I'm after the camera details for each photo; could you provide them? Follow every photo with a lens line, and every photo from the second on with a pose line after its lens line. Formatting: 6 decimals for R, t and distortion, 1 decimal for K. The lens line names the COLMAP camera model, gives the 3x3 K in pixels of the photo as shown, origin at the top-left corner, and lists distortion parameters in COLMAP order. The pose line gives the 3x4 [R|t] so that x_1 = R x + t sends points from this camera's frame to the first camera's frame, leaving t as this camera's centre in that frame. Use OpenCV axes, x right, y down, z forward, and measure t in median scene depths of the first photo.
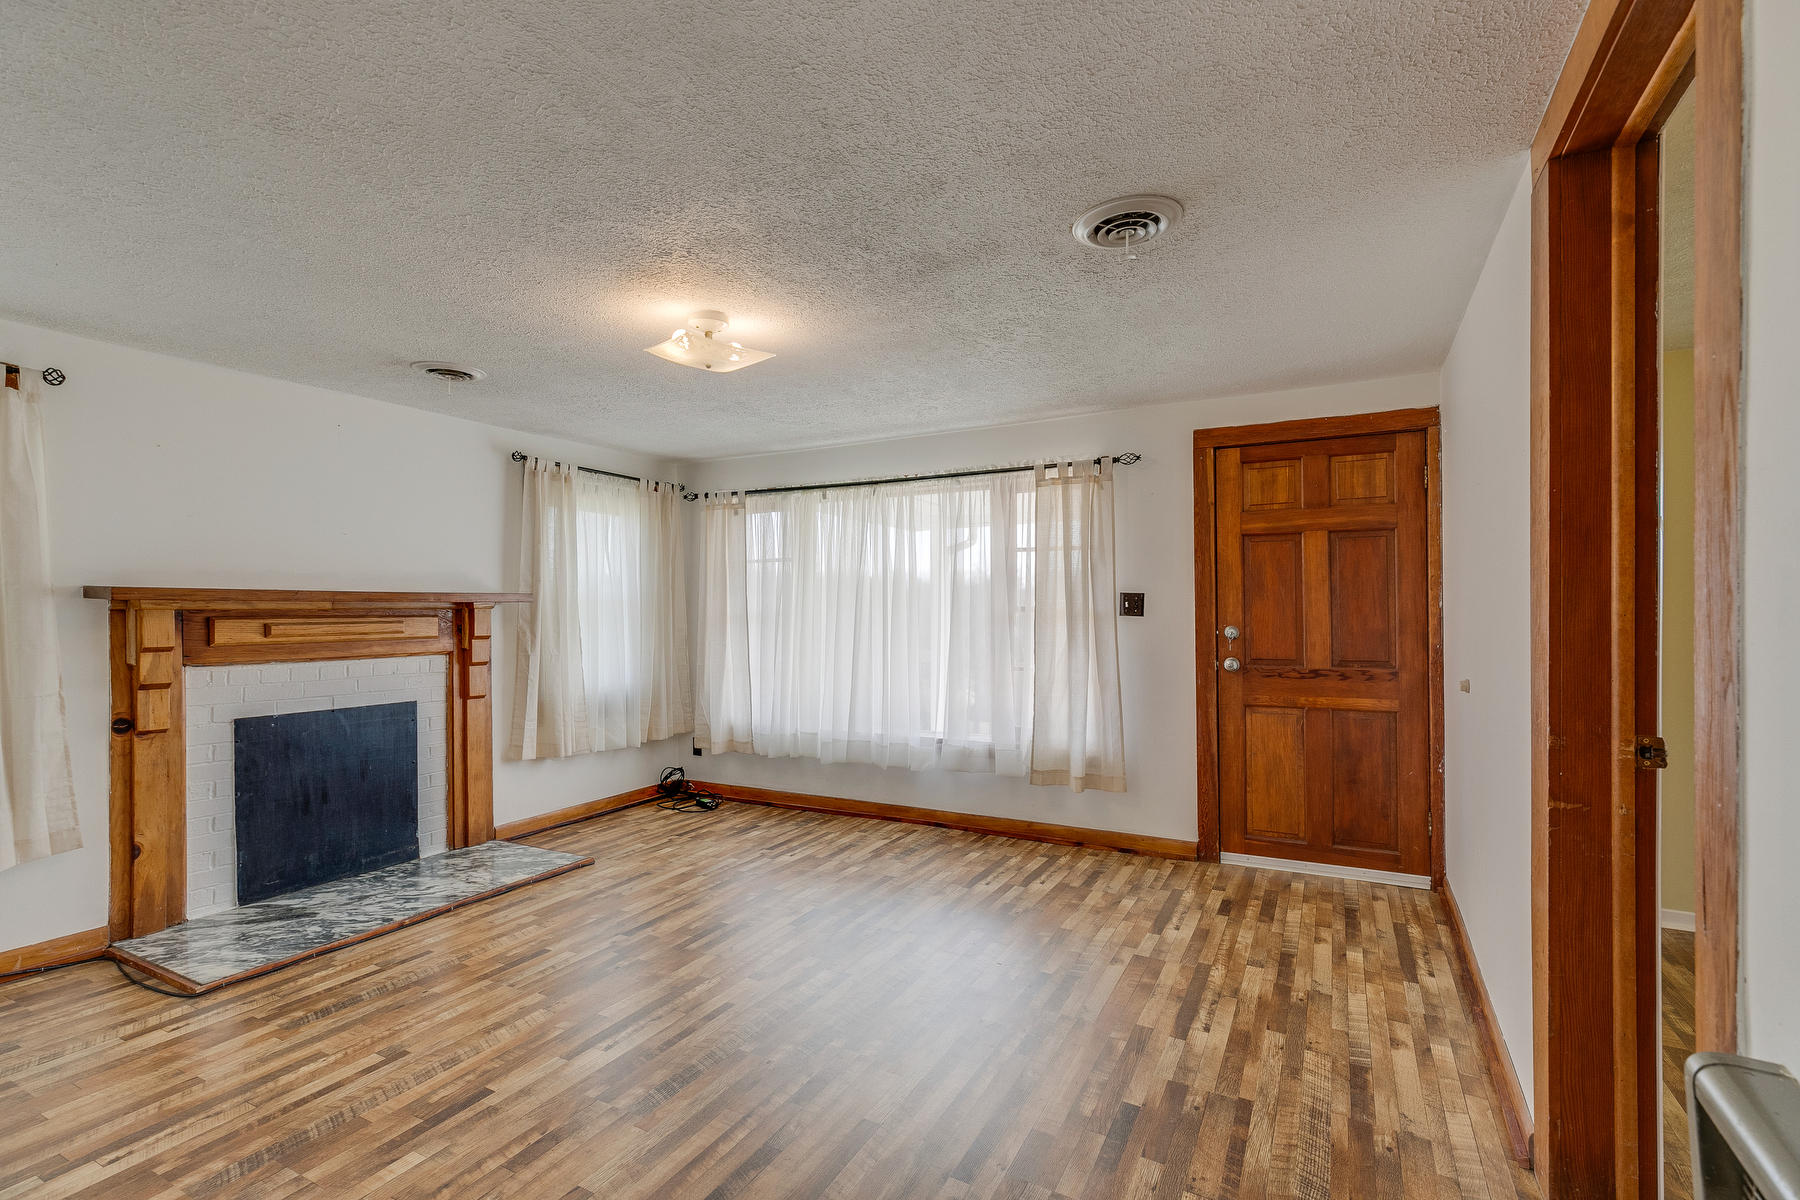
lens RADIAL K [[799.6, 0, 903.7], [0, 799.6, 602.0], [0, 0, 1]] dist [0.002888, -0.000118]
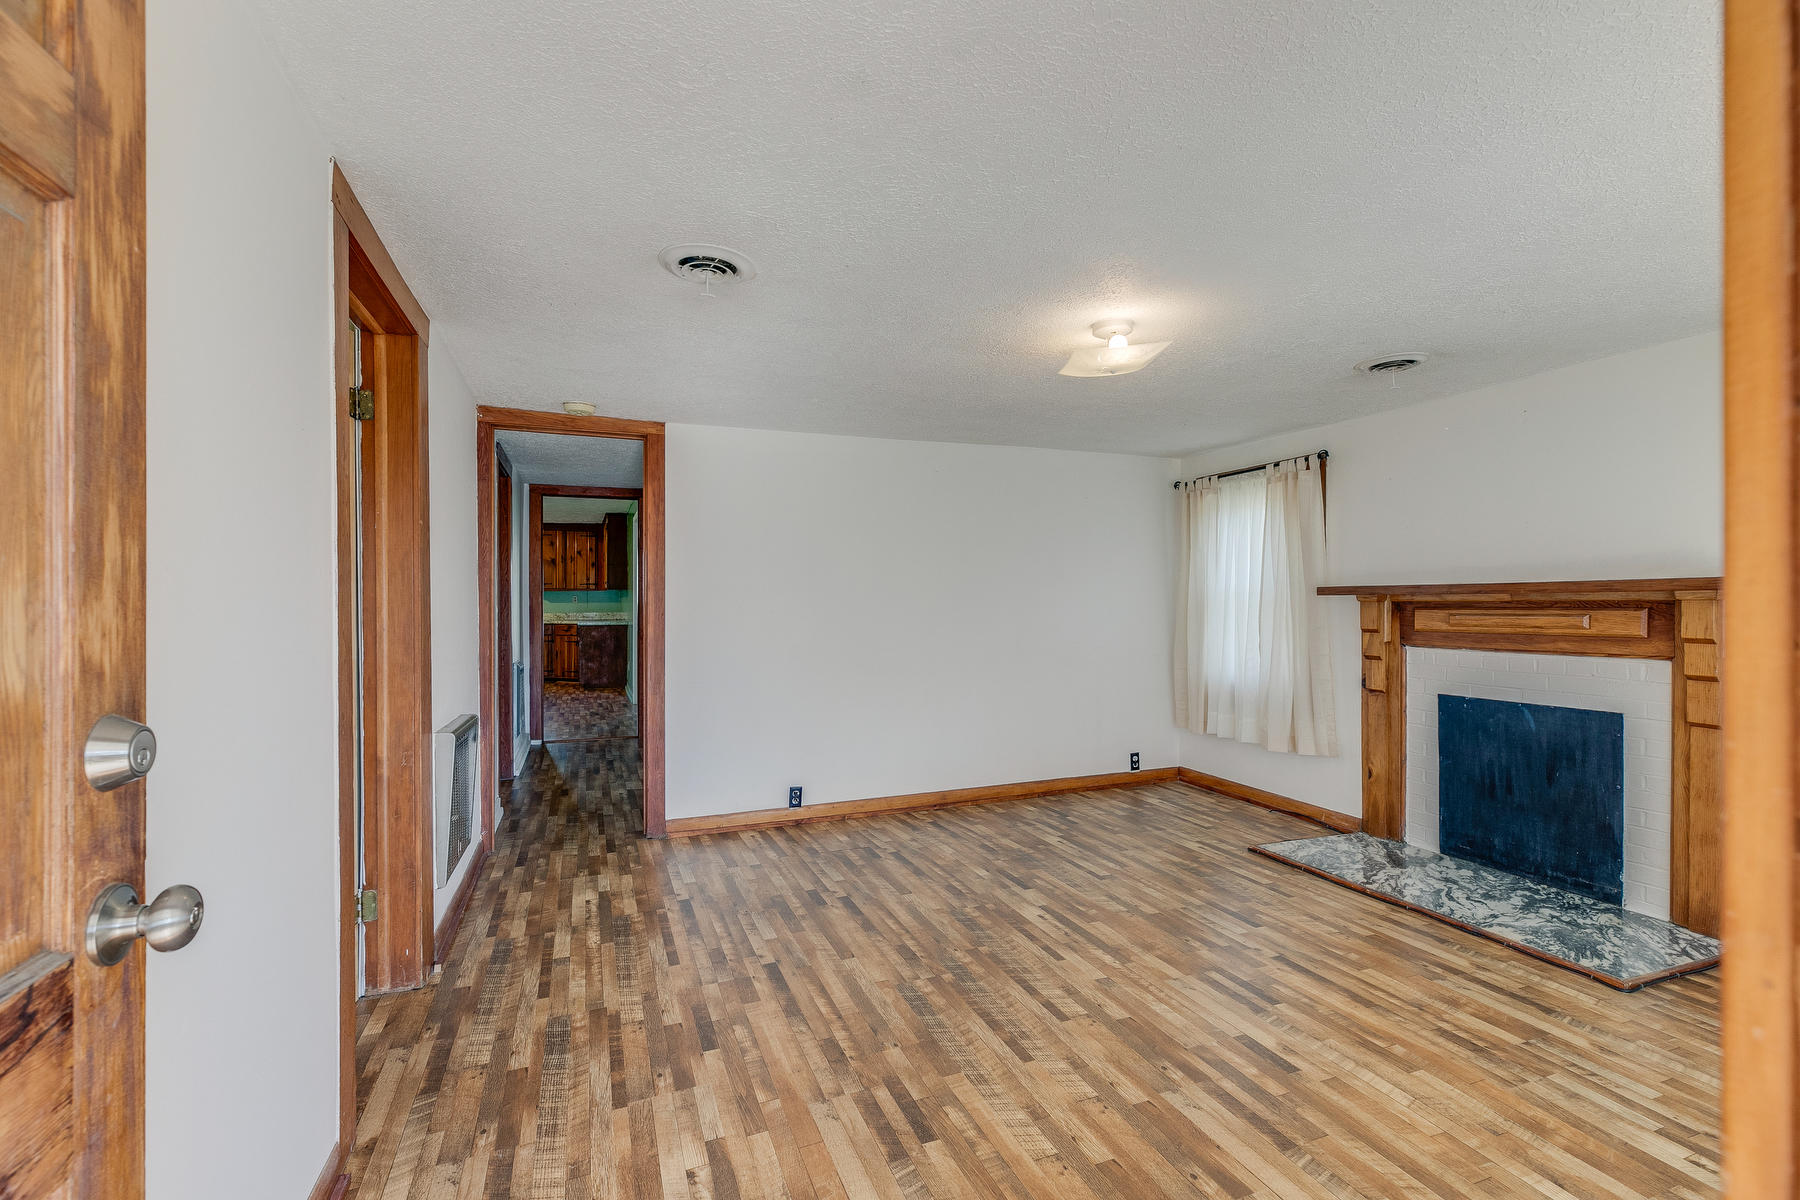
lens RADIAL K [[799.6, 0, 903.7], [0, 799.6, 602.0], [0, 0, 1]] dist [0.002888, -0.000118]
pose [[-0.641018, 0.007059, -0.767493, 0.609732], [0.015449, 0.999874, -0.003707, 0.002781], [0.767370, -0.014233, -0.641047, 1.216998]]
